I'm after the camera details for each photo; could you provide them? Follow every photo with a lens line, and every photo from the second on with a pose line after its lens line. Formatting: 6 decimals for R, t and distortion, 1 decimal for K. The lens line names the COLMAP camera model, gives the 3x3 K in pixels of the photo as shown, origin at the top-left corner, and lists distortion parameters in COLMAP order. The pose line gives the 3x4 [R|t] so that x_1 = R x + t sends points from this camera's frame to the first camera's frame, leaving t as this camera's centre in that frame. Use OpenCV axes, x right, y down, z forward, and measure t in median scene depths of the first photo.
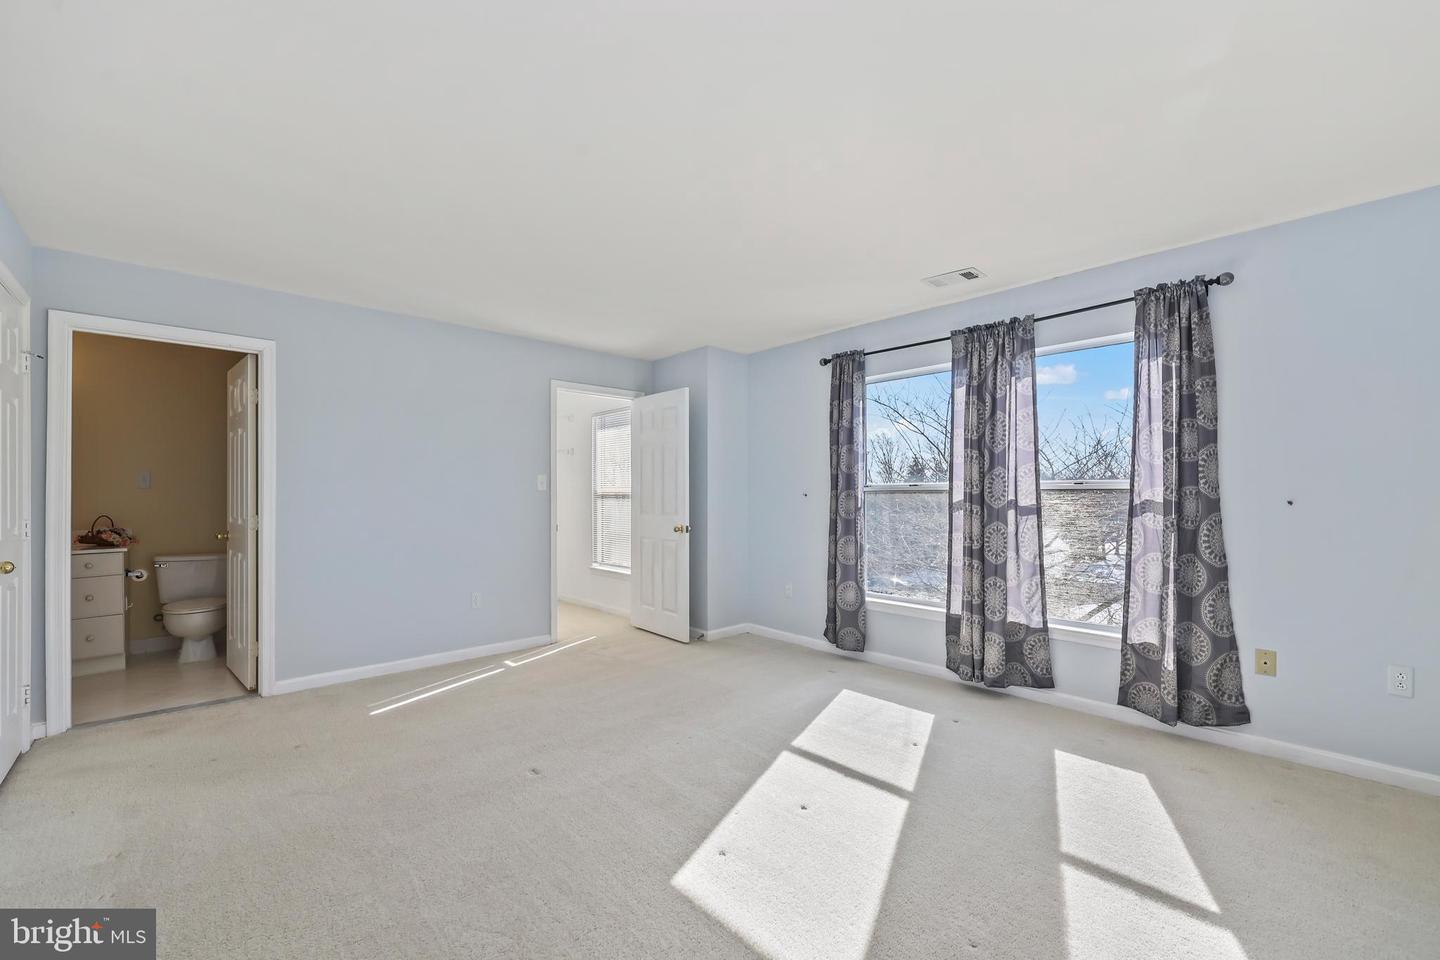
lens RADIAL K [[610.6, 0, 719.8], [0, 610.6, 484.5], [0, 0, 1]] dist [0.000177, -0.000045]
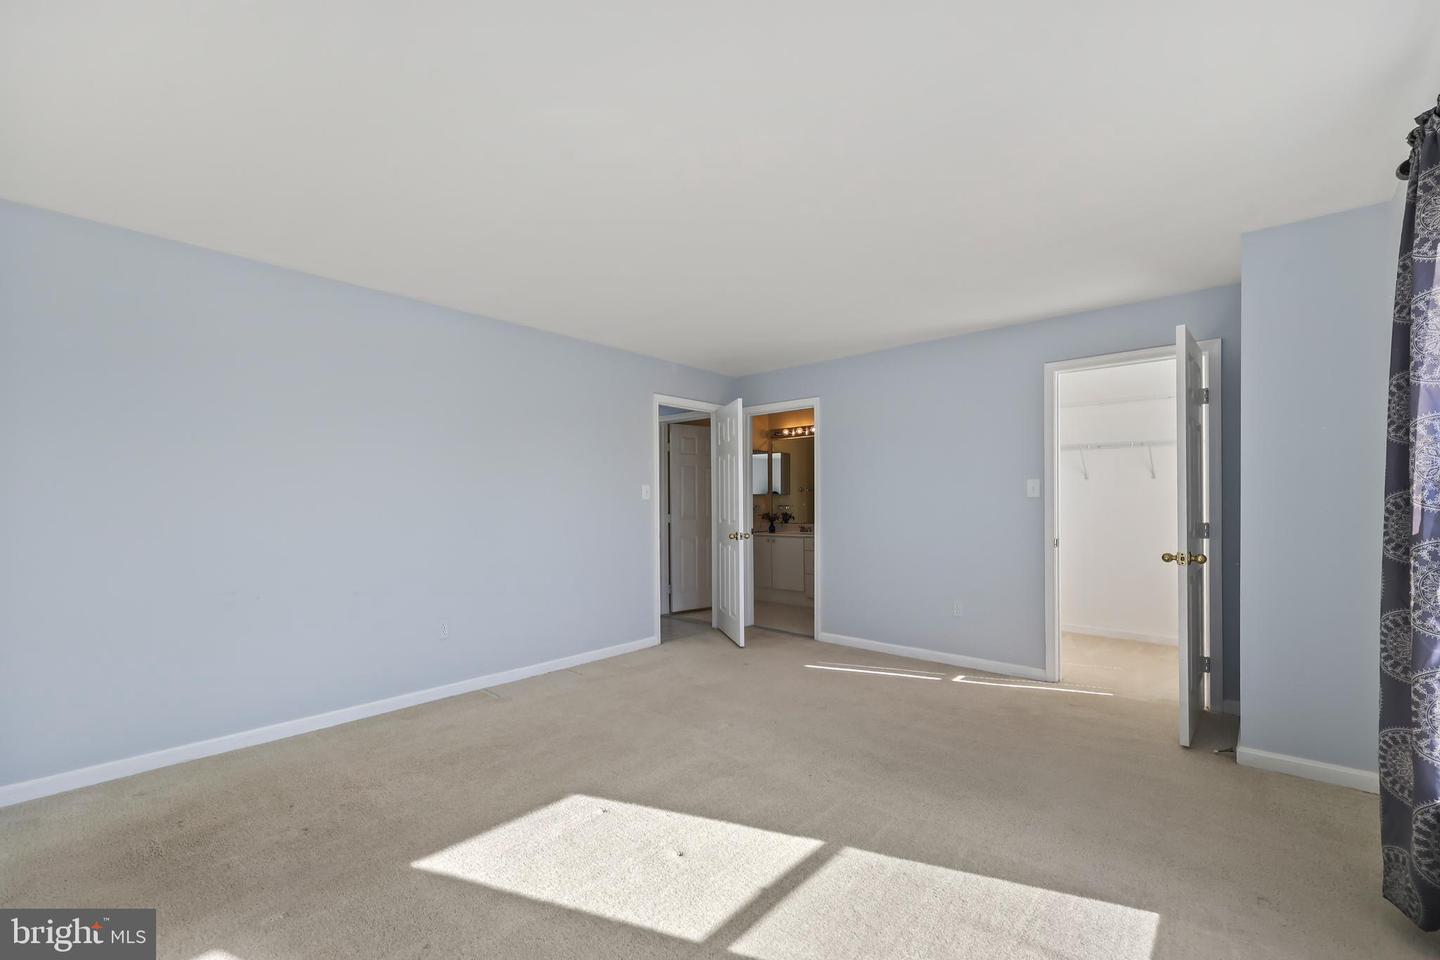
lens RADIAL K [[590.4, 0, 719.3], [0, 590.4, 503.6], [0, 0, 1]] dist [-0.000415, -0.000048]
pose [[0.097333, -0.001142, -0.995251, 0.537267], [0.011029, 0.999939, -0.000069, 0.015226], [0.995191, -0.010970, 0.097340, 0.536378]]
